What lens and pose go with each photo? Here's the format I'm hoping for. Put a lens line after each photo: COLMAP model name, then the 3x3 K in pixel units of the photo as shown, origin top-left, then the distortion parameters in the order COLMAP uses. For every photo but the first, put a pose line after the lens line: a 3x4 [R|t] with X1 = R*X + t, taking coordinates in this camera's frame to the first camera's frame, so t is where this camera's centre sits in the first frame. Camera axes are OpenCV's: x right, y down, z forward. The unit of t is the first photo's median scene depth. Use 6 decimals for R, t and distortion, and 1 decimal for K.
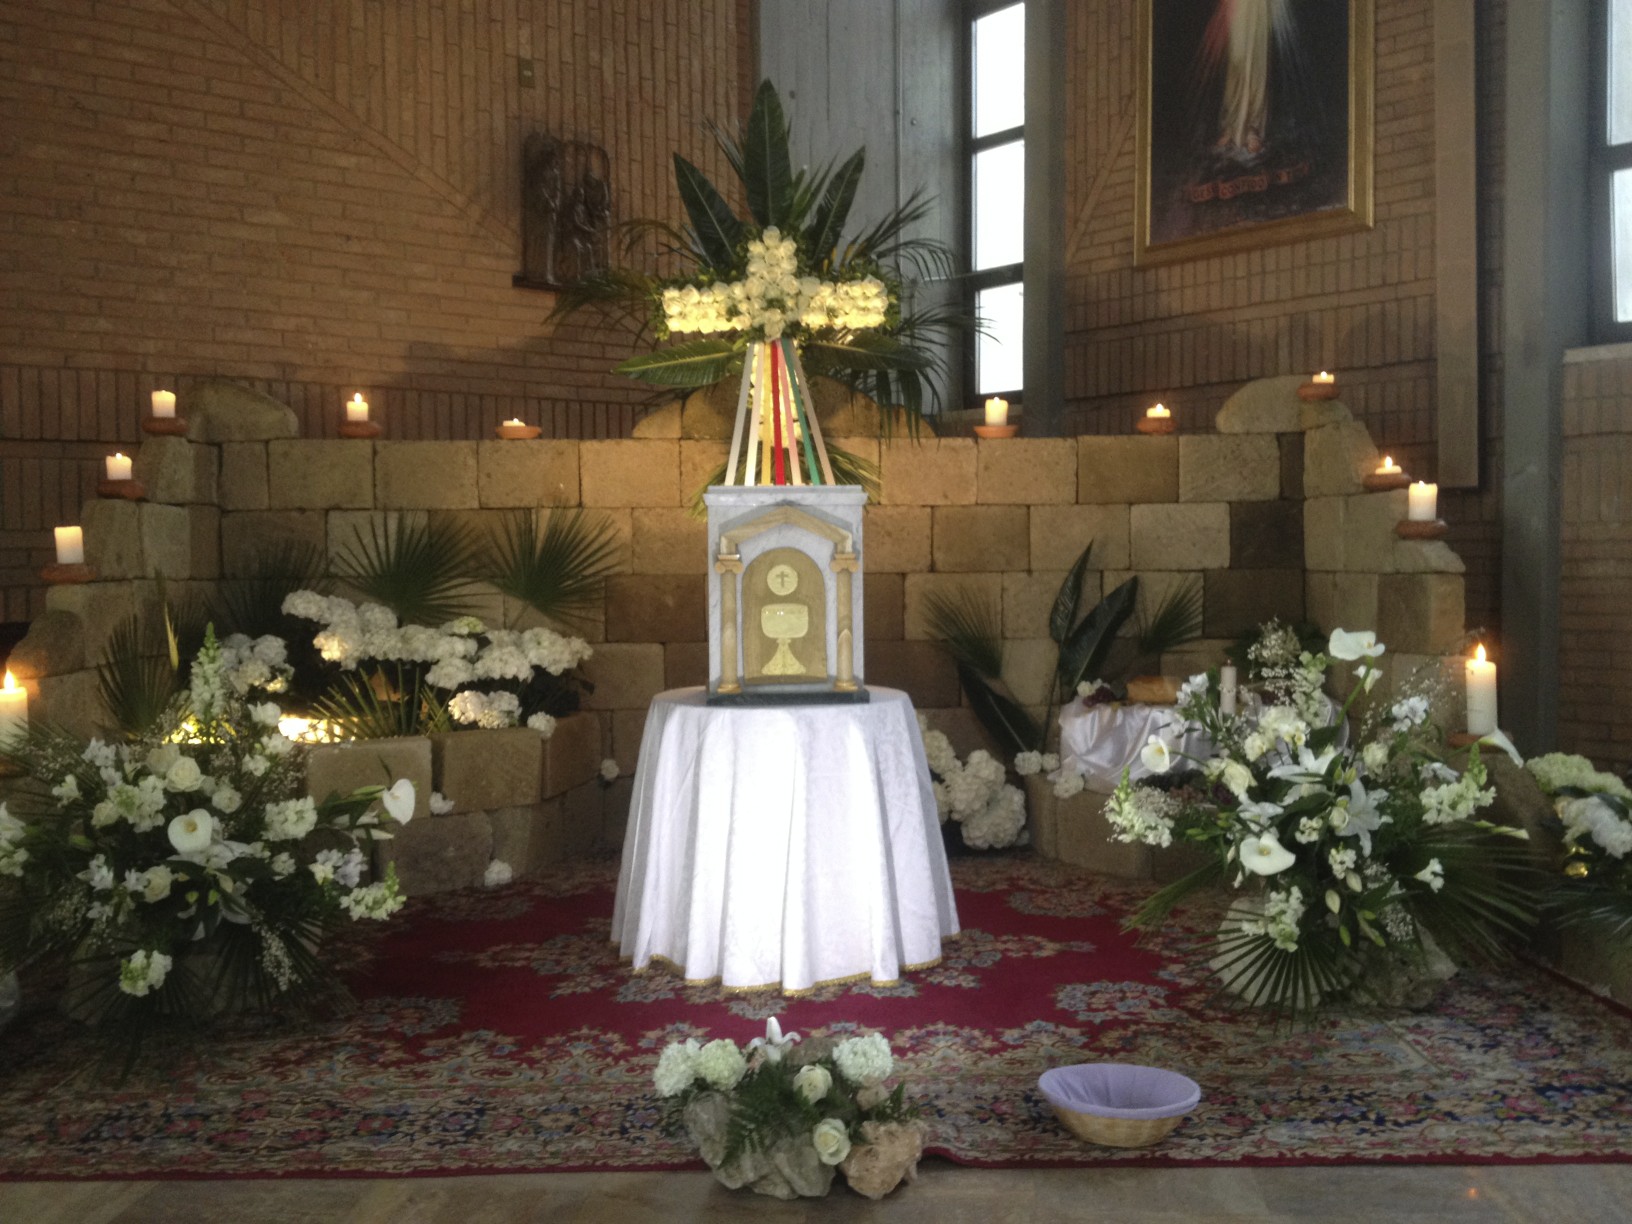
lens RADIAL K [[1529.0, 0, 816.9], [0, 1529.0, 614.6], [0, 0, 1]] dist [0.142870, -0.332440]
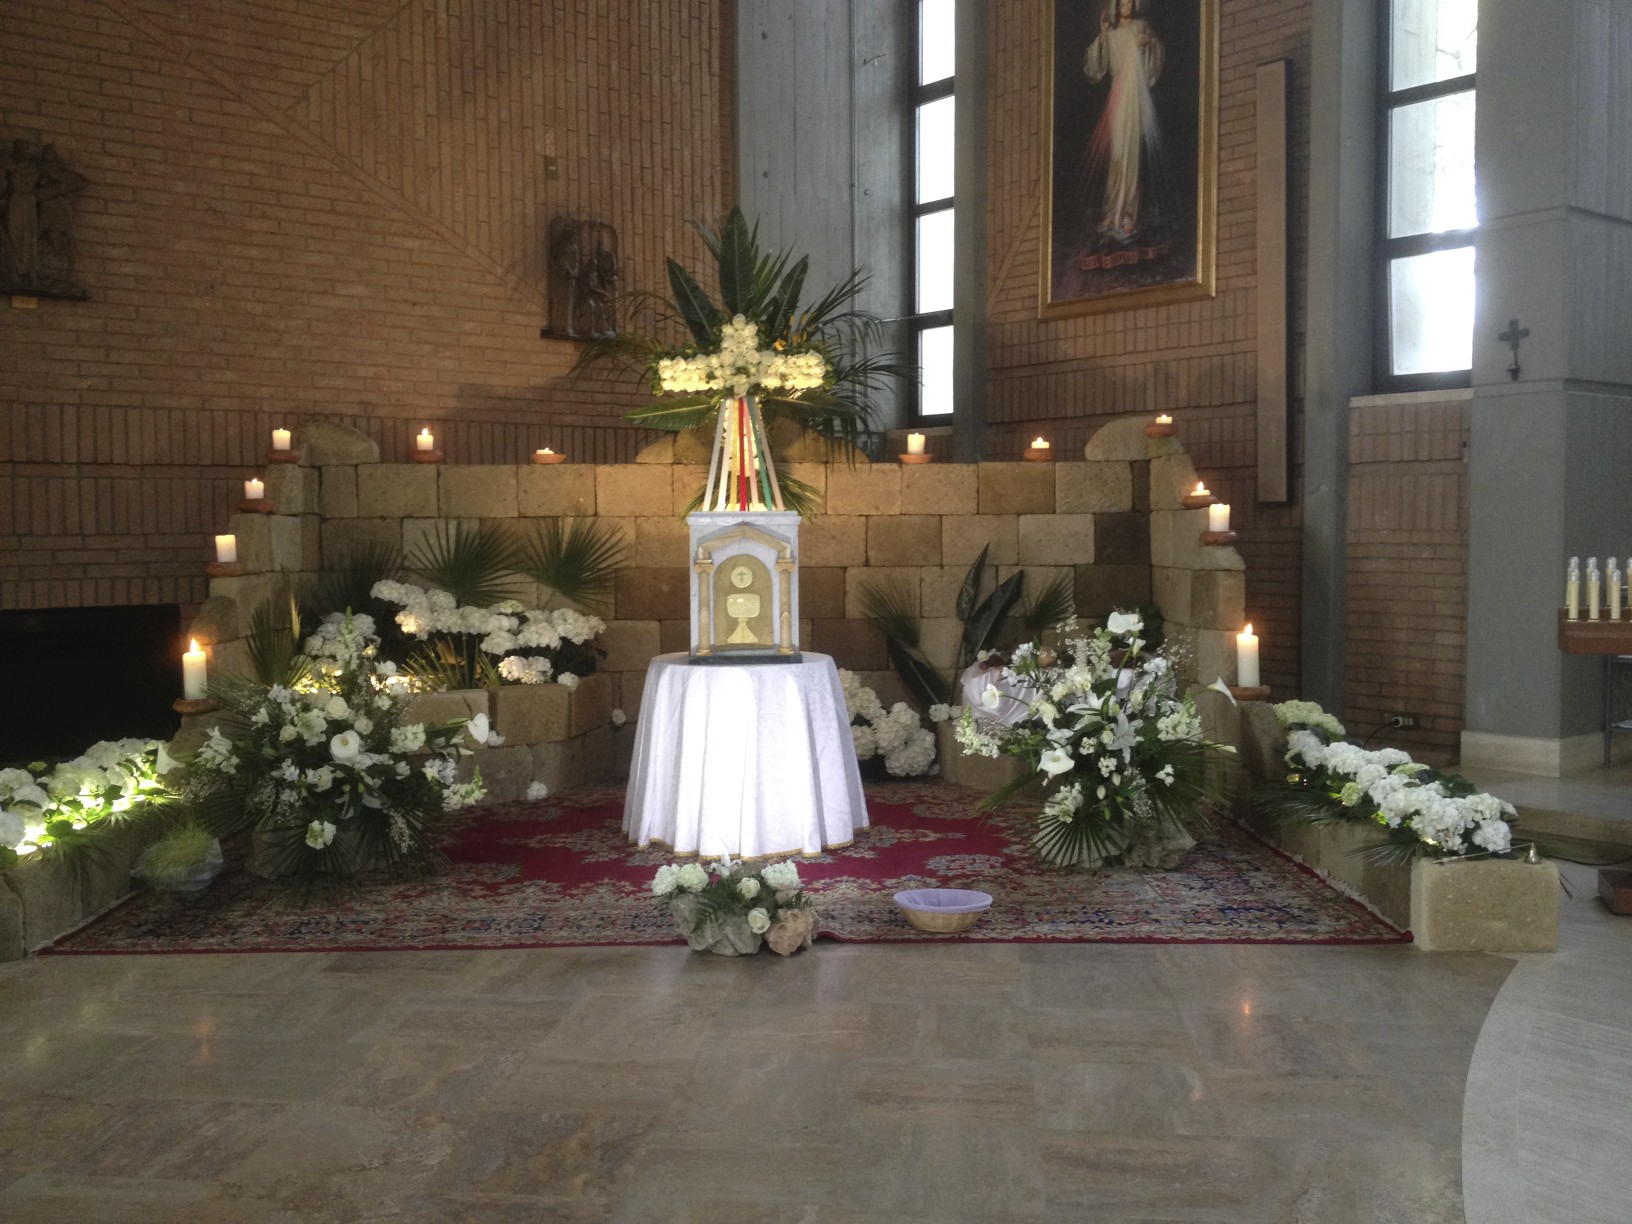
lens RADIAL K [[1529.0, 0, 816.9], [0, 1529.0, 614.6], [0, 0, 1]] dist [0.142870, -0.332440]
pose [[0.999998, 0.002047, 0.000675, 0.034638], [-0.002057, 0.999887, 0.014897, -0.006579], [-0.000644, -0.014898, 0.999889, -0.320921]]
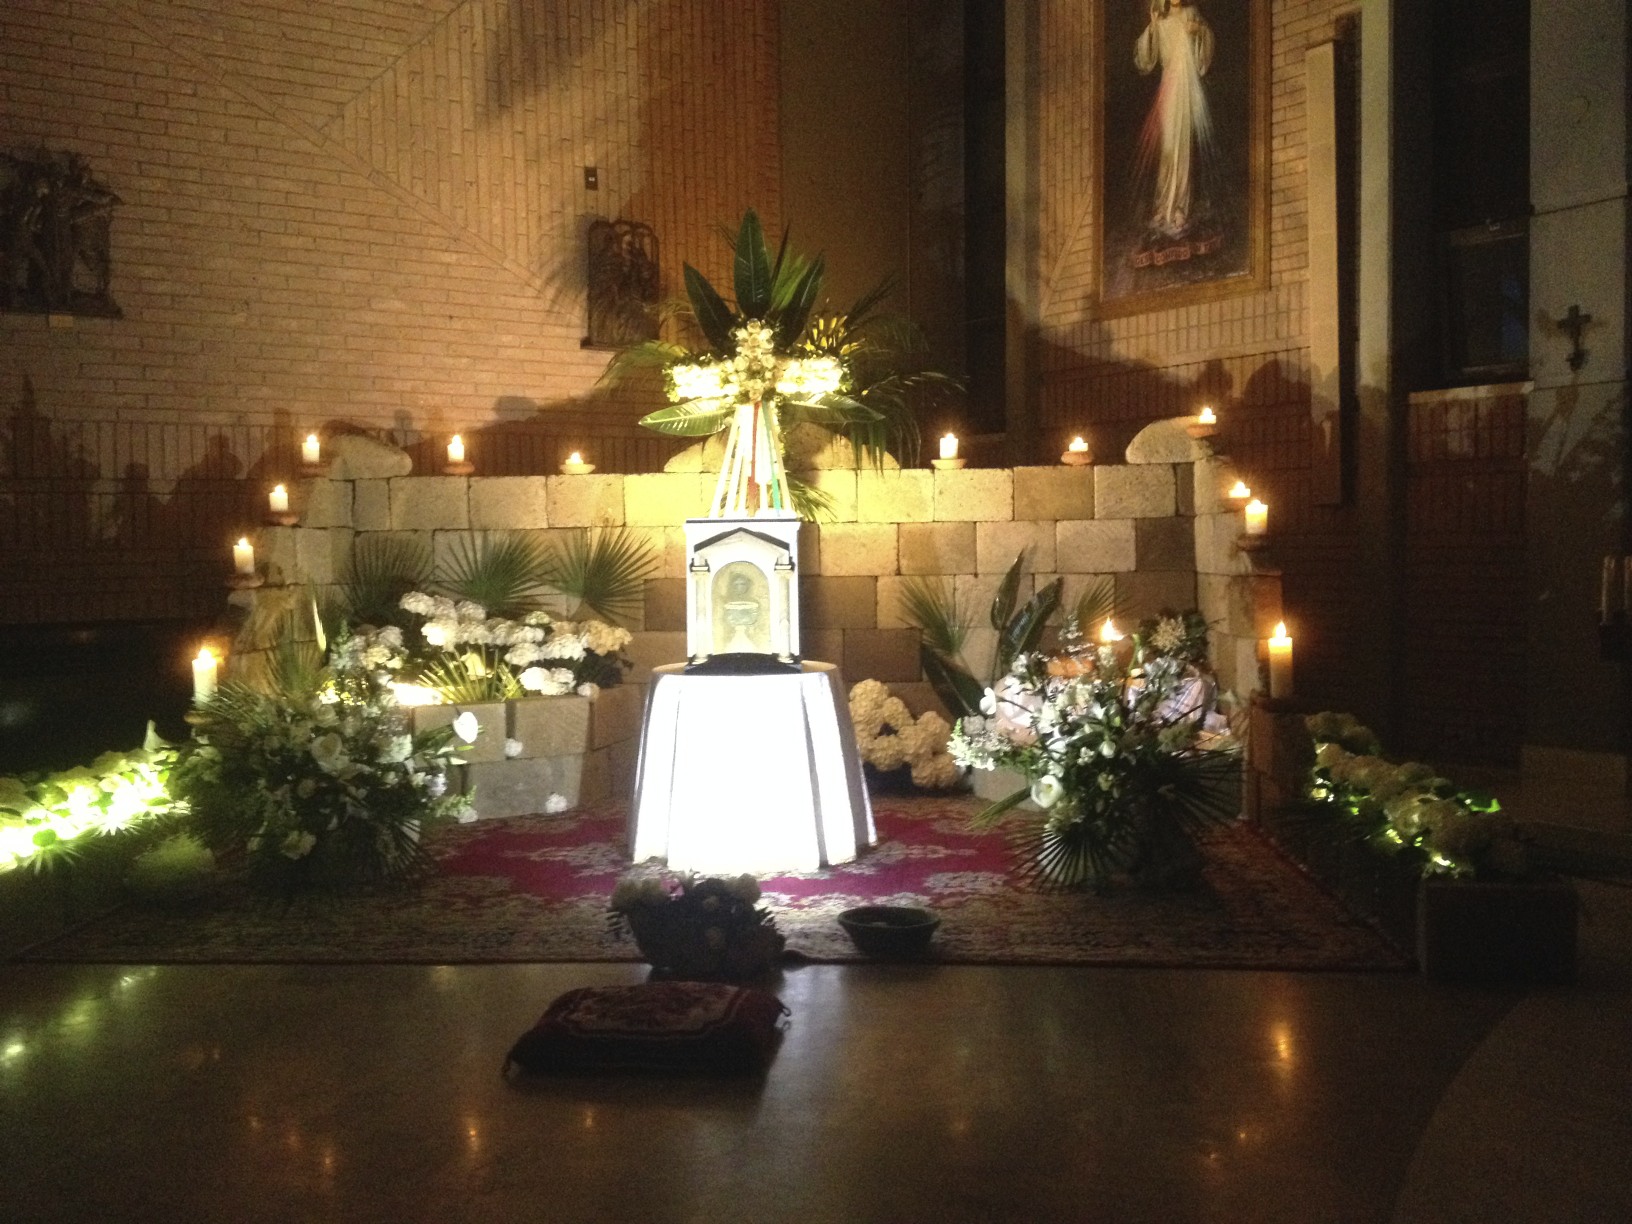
lens RADIAL K [[1529.0, 0, 816.9], [0, 1529.0, 614.6], [0, 0, 1]] dist [0.142870, -0.332440]
pose [[0.996241, -0.003017, -0.086576, 0.125633], [0.003319, 0.999989, 0.003341, 0.000333], [0.086565, -0.003616, 0.996240, -0.286700]]
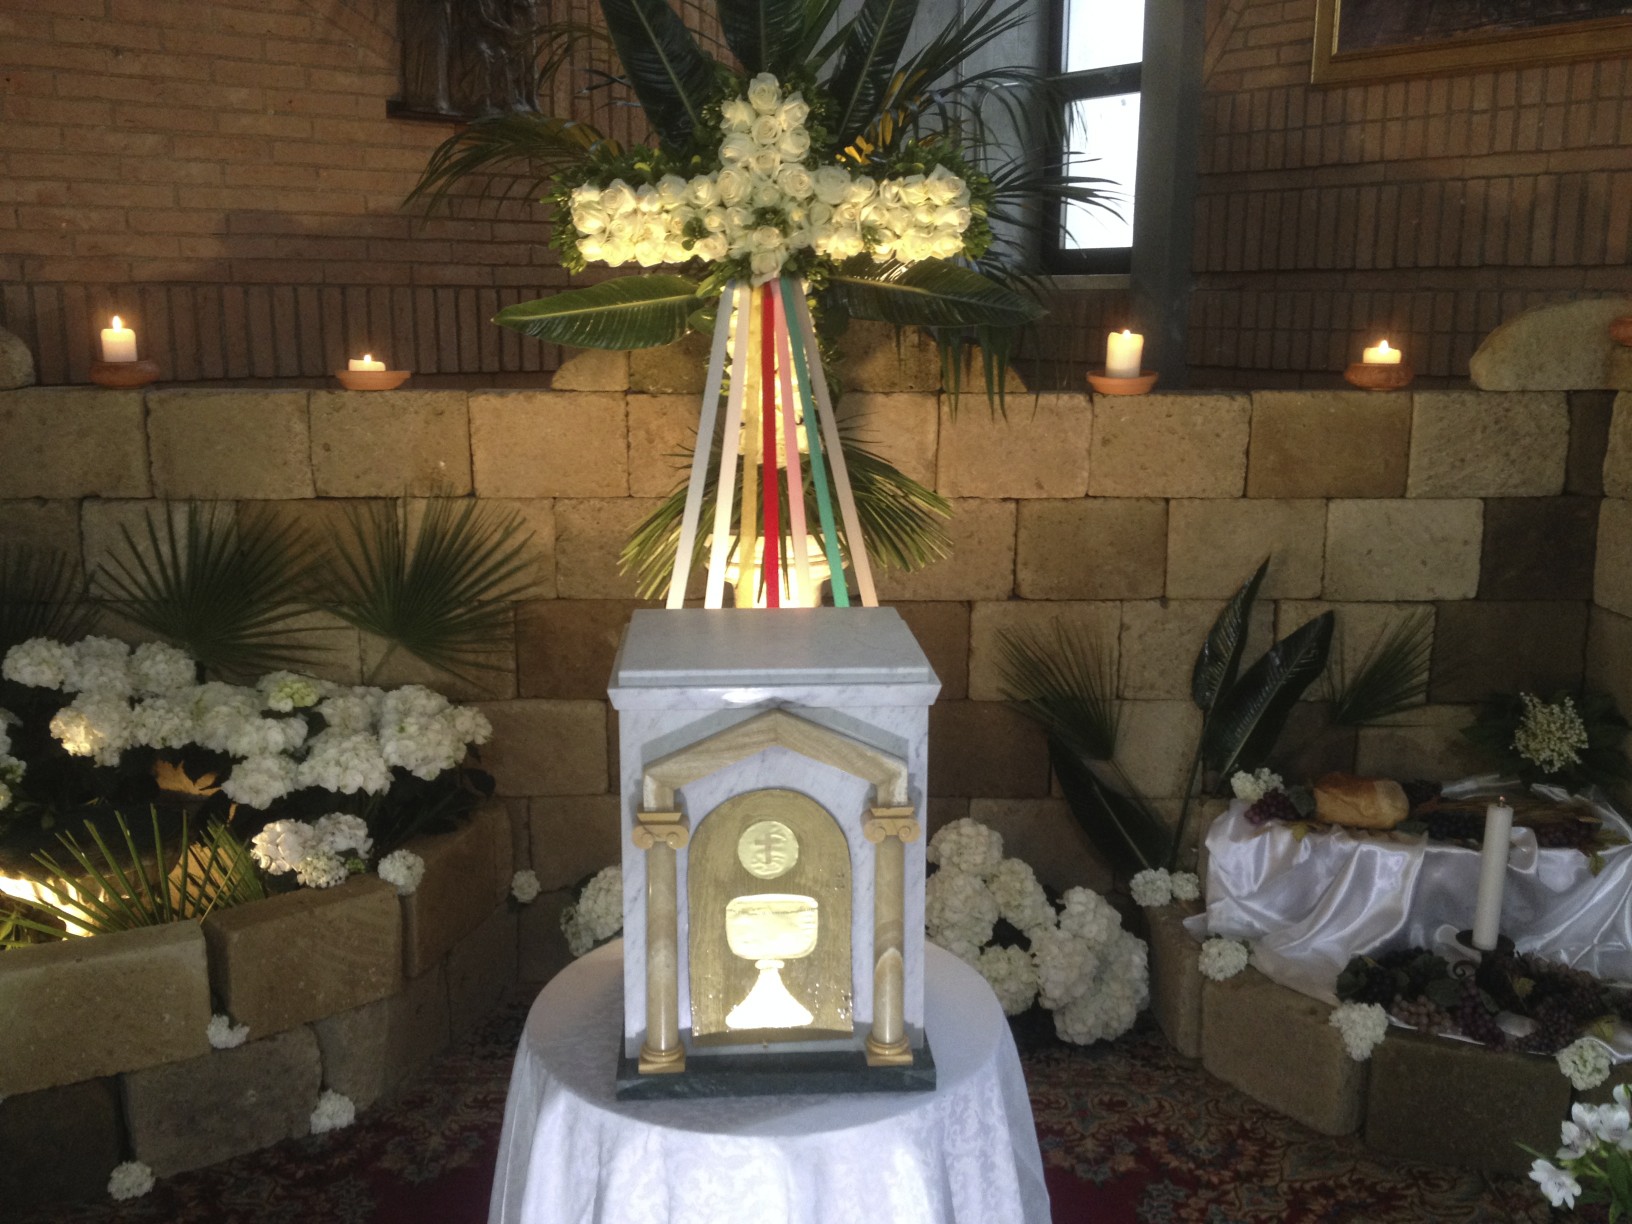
lens RADIAL K [[1508.5, 0, 809.8], [0, 1508.5, 604.1], [0, 0, 1]] dist [0.141495, -0.300194]
pose [[0.999770, 0.014018, -0.016232, -0.001399], [-0.011299, 0.987550, 0.156897, -0.134828], [0.018229, -0.156677, 0.987482, 0.385784]]
